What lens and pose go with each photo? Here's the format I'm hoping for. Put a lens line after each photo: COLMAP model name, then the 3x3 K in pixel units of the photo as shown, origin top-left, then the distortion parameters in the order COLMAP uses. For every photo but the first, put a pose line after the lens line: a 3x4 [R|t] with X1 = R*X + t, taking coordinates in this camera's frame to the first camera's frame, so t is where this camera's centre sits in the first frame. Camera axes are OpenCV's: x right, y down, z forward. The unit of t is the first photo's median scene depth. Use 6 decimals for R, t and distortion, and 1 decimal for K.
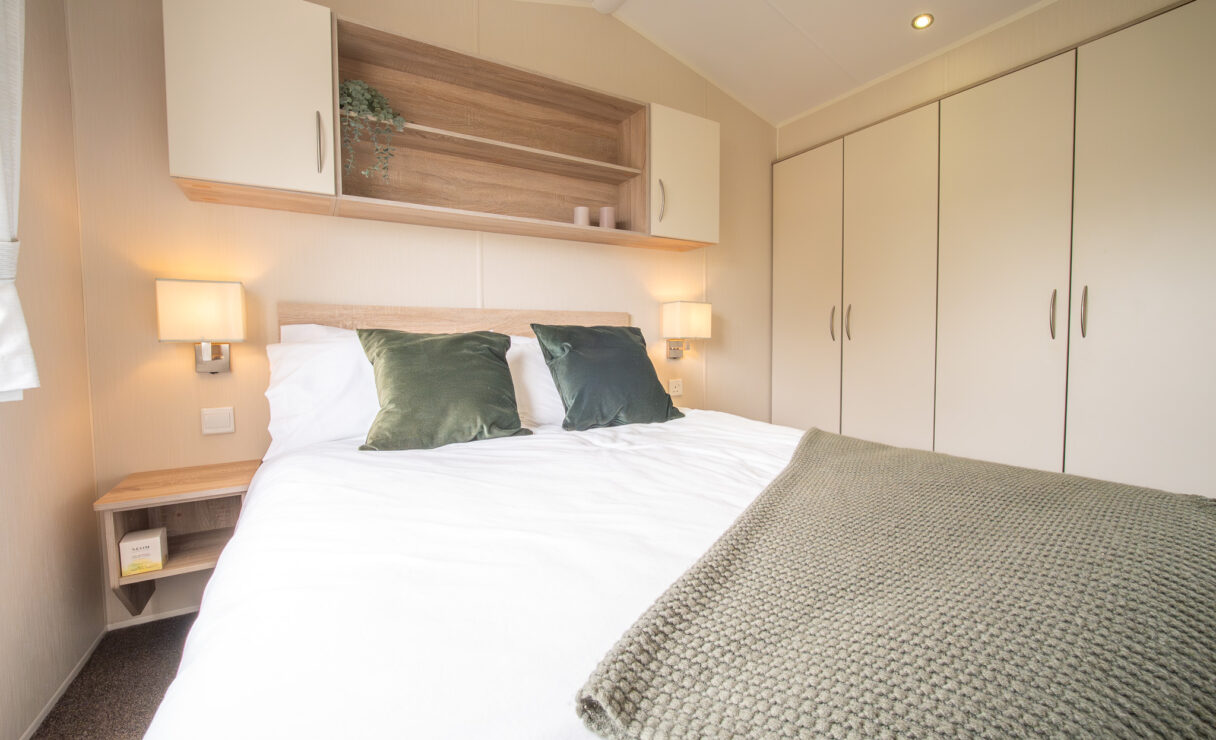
lens RADIAL K [[486.3, 0, 610.4], [0, 486.3, 368.8], [0, 0, 1]] dist [-0.019745, 0.003642]
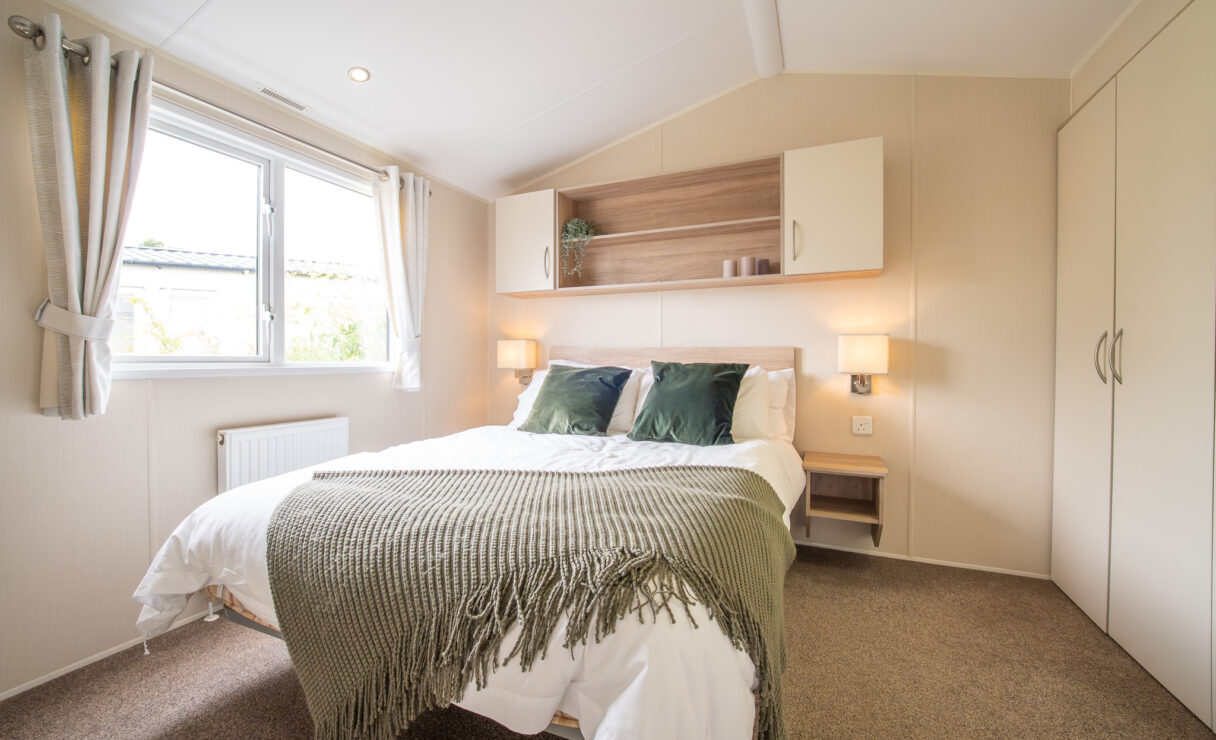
lens RADIAL K [[486.3, 0, 606.7], [0, 486.3, 364.3], [0, 0, 1]] dist [-0.019745, 0.003642]
pose [[0.571990, 0.022656, -0.819947, 0.834007], [-0.054432, 0.998463, -0.010383, -0.057922], [0.818452, 0.050571, 0.572345, 0.106152]]
